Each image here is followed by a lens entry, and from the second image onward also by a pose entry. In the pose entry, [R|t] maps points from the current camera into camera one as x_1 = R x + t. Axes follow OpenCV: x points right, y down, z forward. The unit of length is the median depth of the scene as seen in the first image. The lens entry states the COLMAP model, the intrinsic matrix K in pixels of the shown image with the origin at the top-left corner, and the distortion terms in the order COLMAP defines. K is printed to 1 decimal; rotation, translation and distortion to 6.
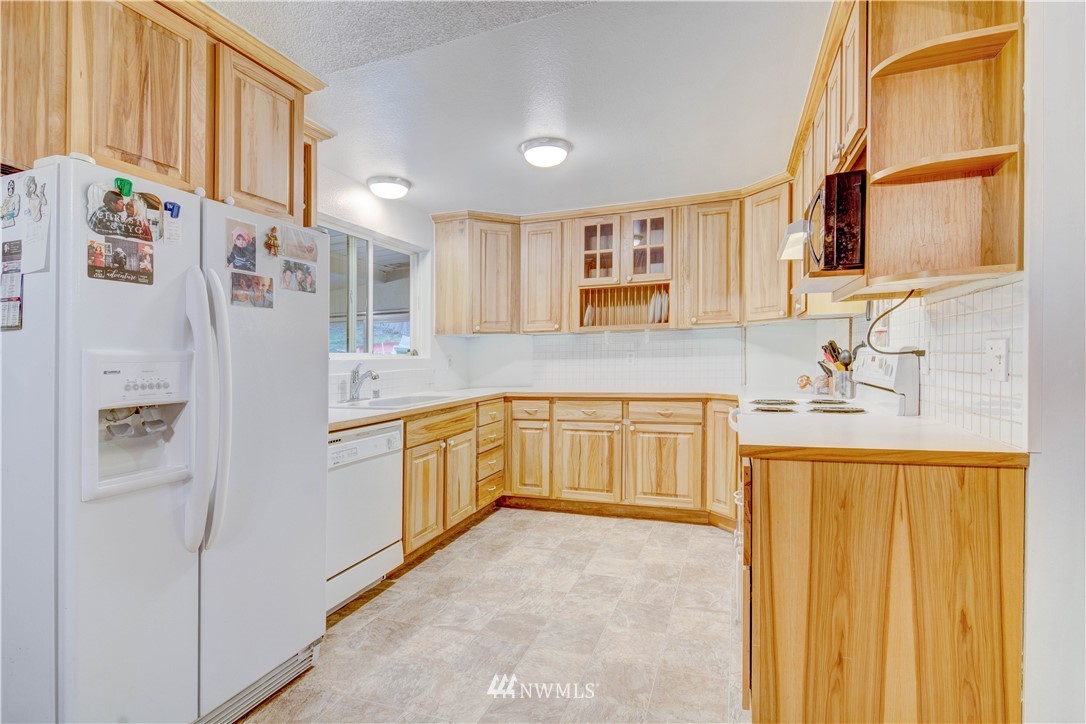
lens RADIAL K [[523.4, 0, 536.1], [0, 523.4, 356.0], [0, 0, 1]] dist [-0.002826, -0.001653]
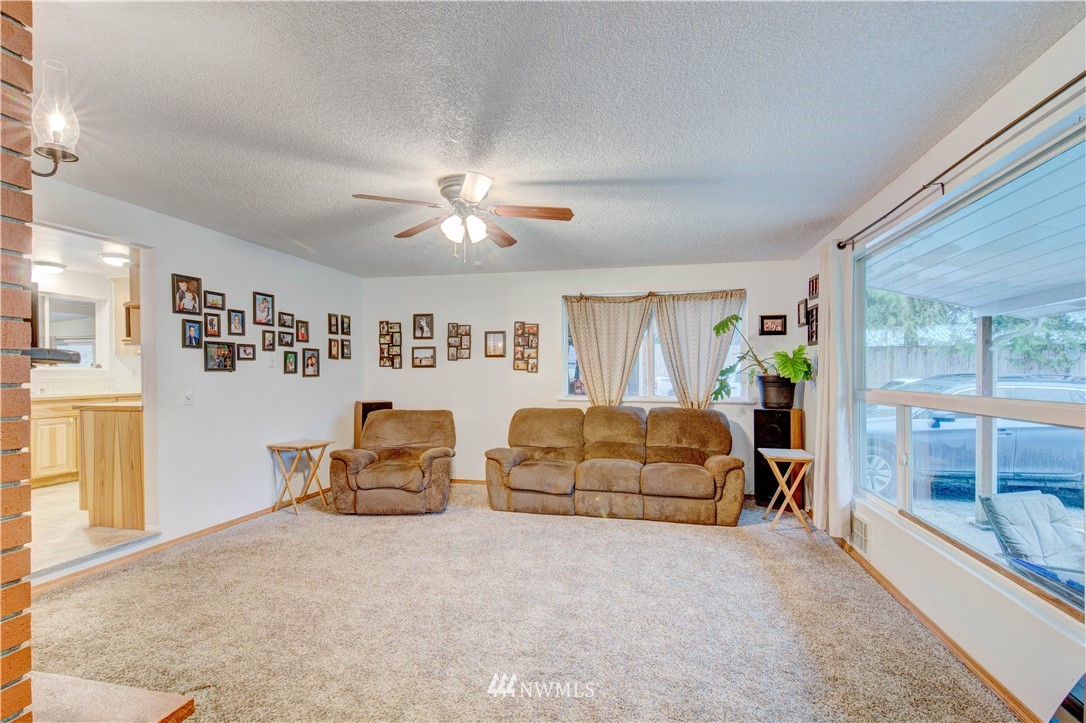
lens RADIAL K [[523.4, 0, 539.1], [0, 523.4, 370.4], [0, 0, 1]] dist [-0.002826, -0.001653]
pose [[0.990979, 0.026027, 0.131463, 0.973658], [-0.025186, 0.999650, -0.008061, -0.016909], [-0.131627, 0.004677, 0.991288, -0.789697]]
